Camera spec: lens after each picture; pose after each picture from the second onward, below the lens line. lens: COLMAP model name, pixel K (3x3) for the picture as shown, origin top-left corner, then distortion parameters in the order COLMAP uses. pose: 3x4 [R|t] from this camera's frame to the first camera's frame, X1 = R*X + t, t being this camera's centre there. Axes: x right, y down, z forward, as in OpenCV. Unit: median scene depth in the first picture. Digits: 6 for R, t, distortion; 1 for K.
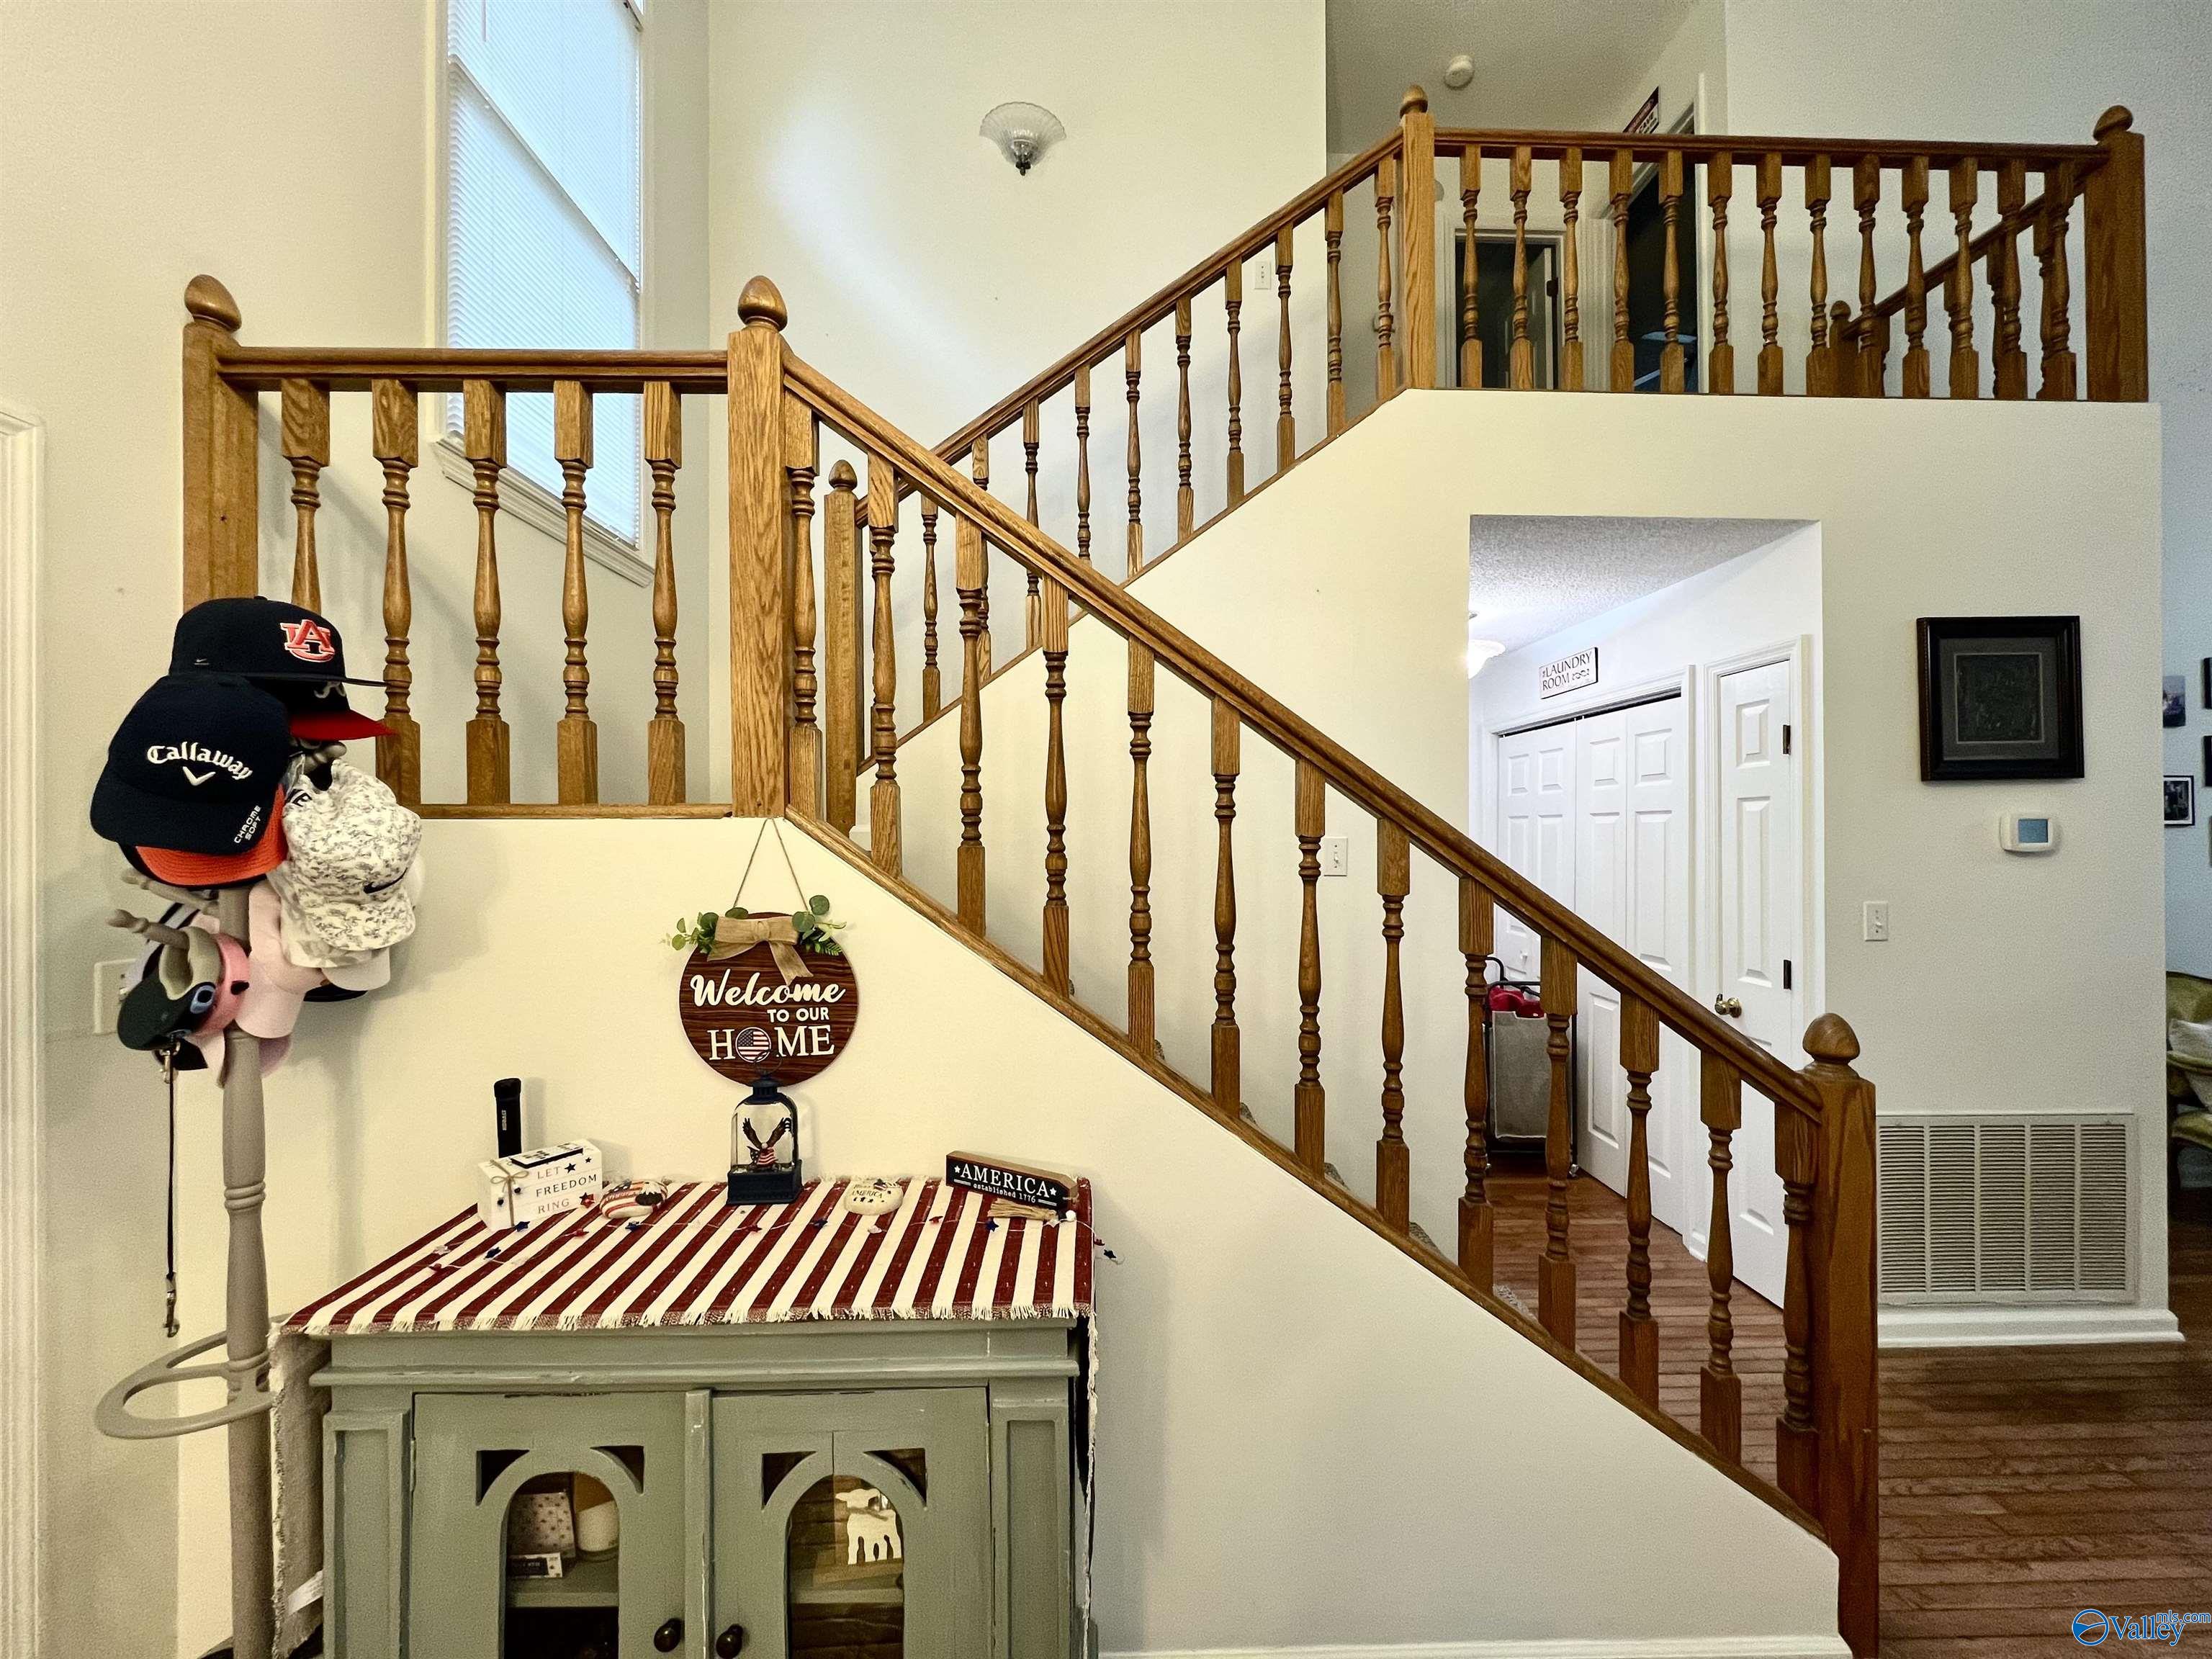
lens RADIAL K [[875.3, 0, 1114.3], [0, 875.3, 830.5], [0, 0, 1]] dist [-0.001121, 0.000193]
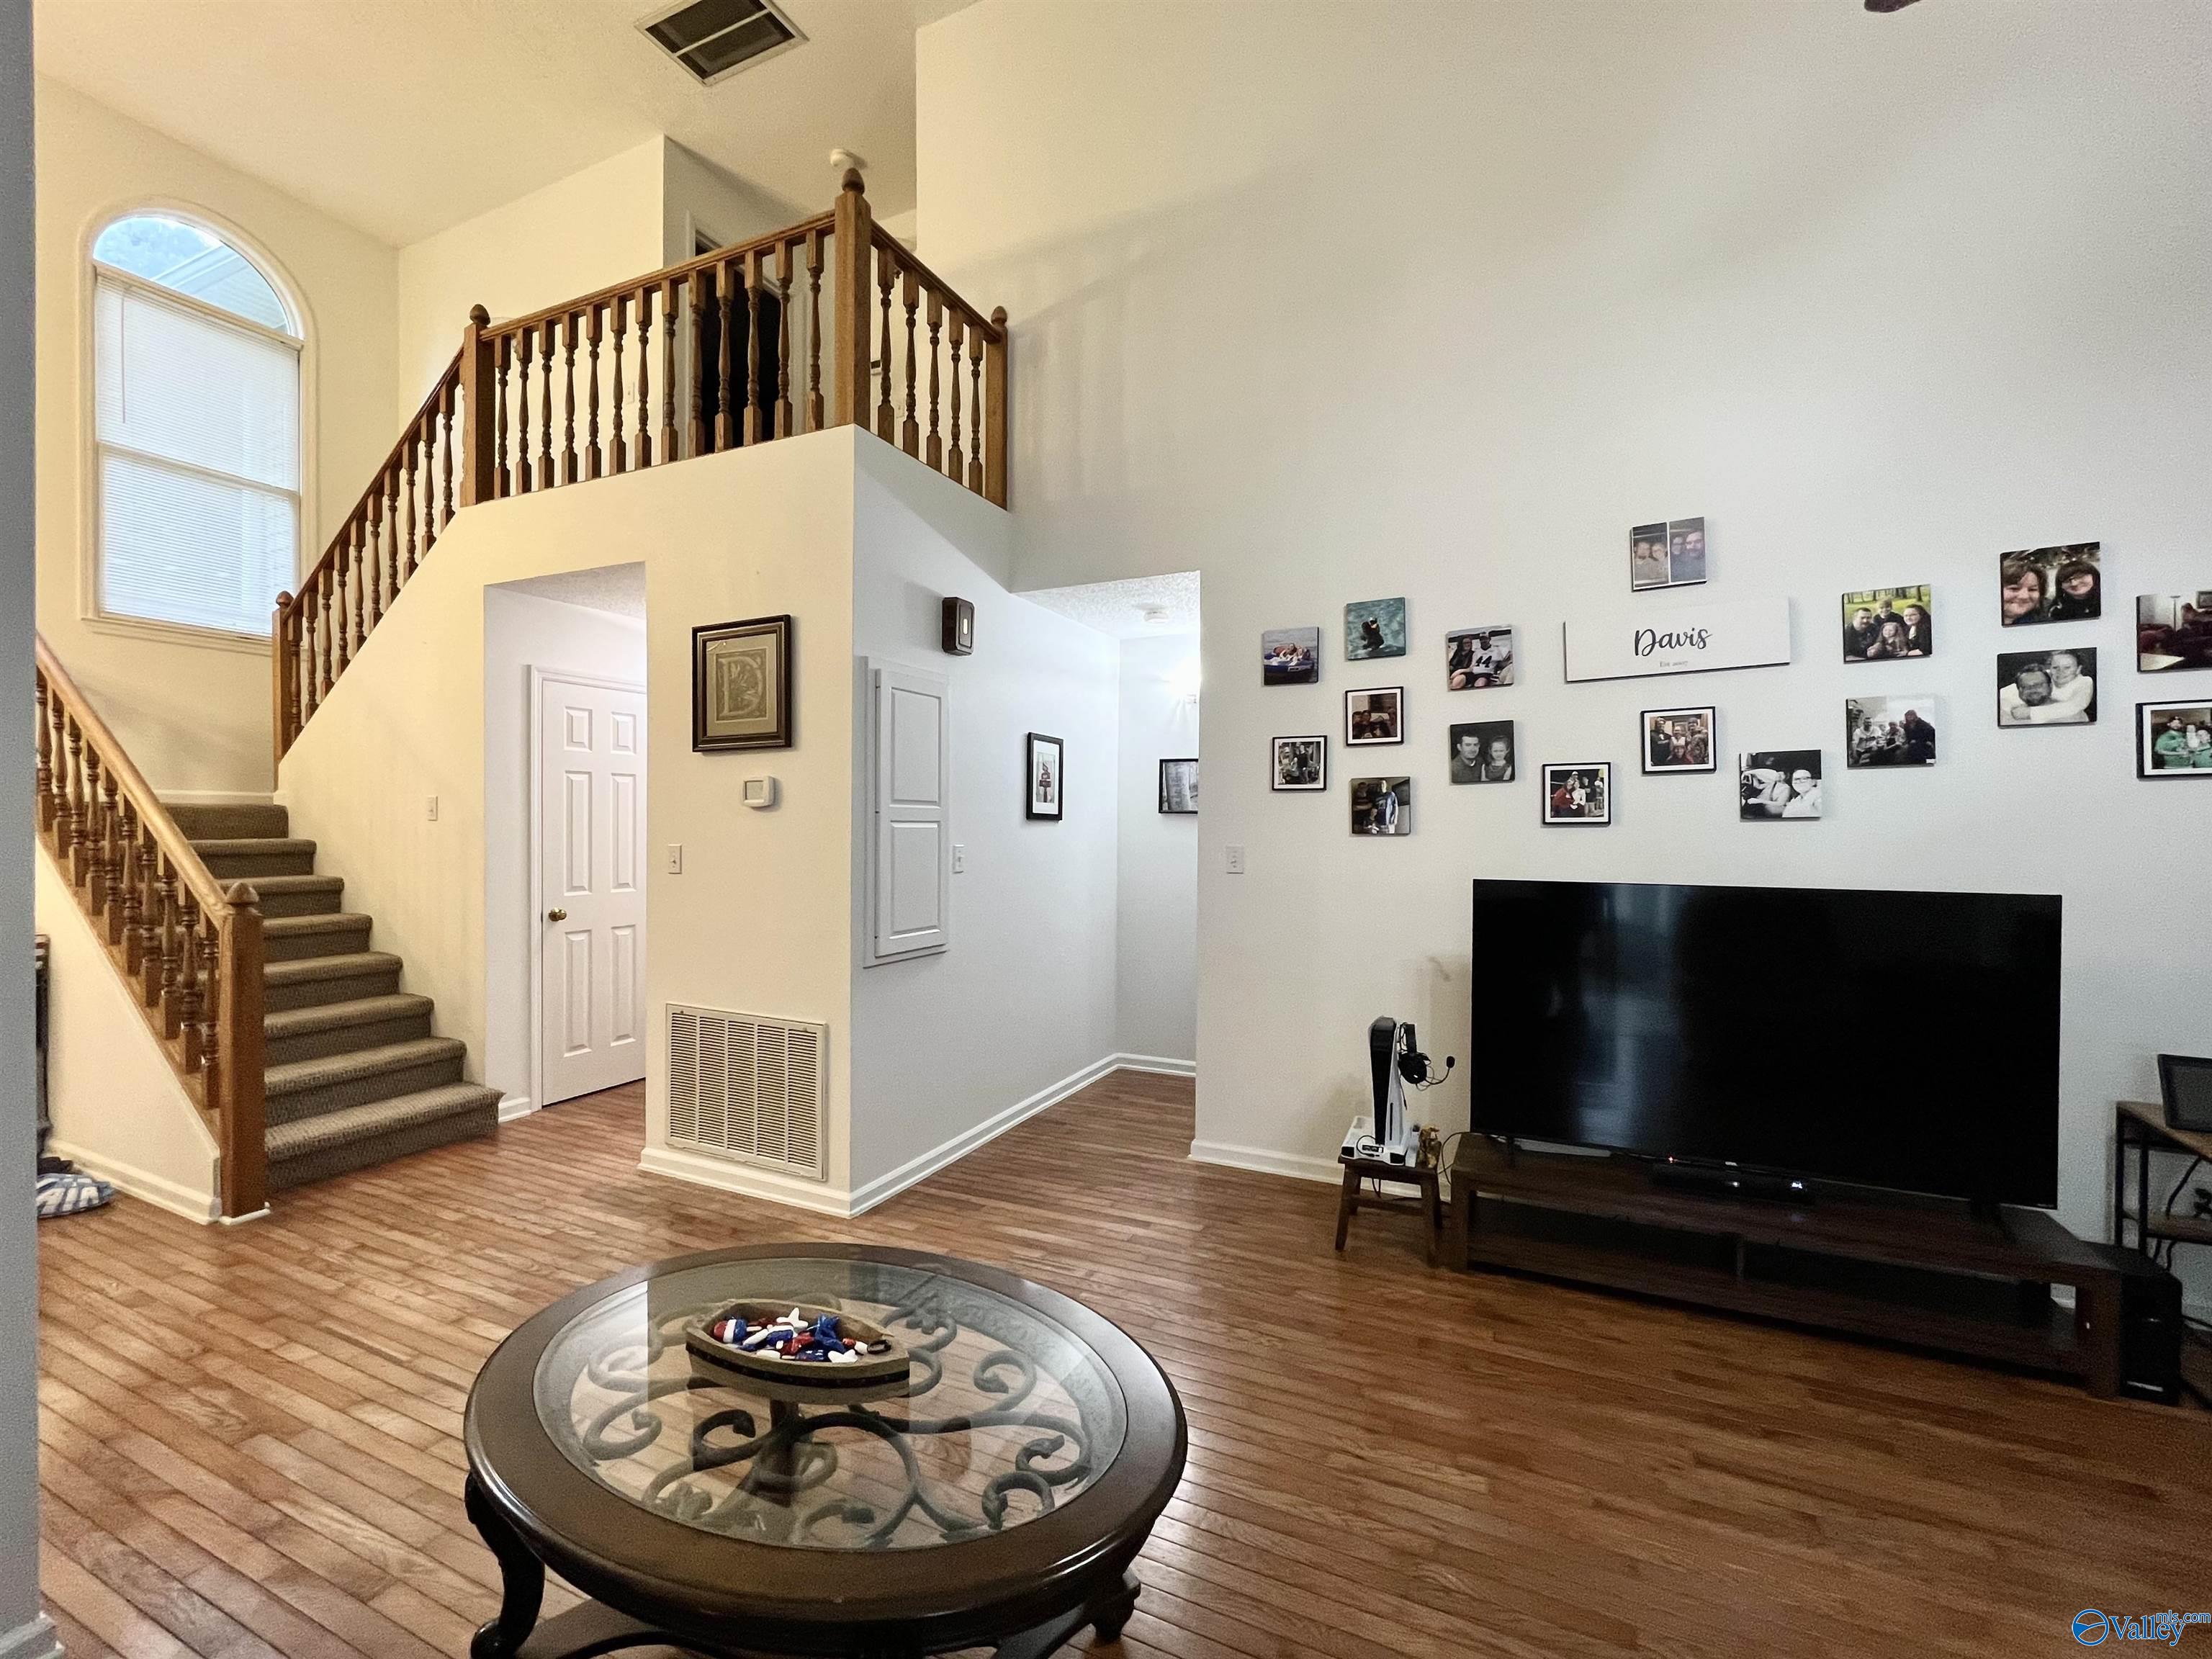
lens RADIAL K [[908.2, 0, 1103.8], [0, 908.2, 832.1], [0, 0, 1]] dist [0.004145, -0.000333]
pose [[0.893703, 0.018357, -0.448283, 2.066841], [-0.007011, 0.999612, 0.026957, 0.021350], [0.448604, -0.020949, 0.893485, 0.057813]]
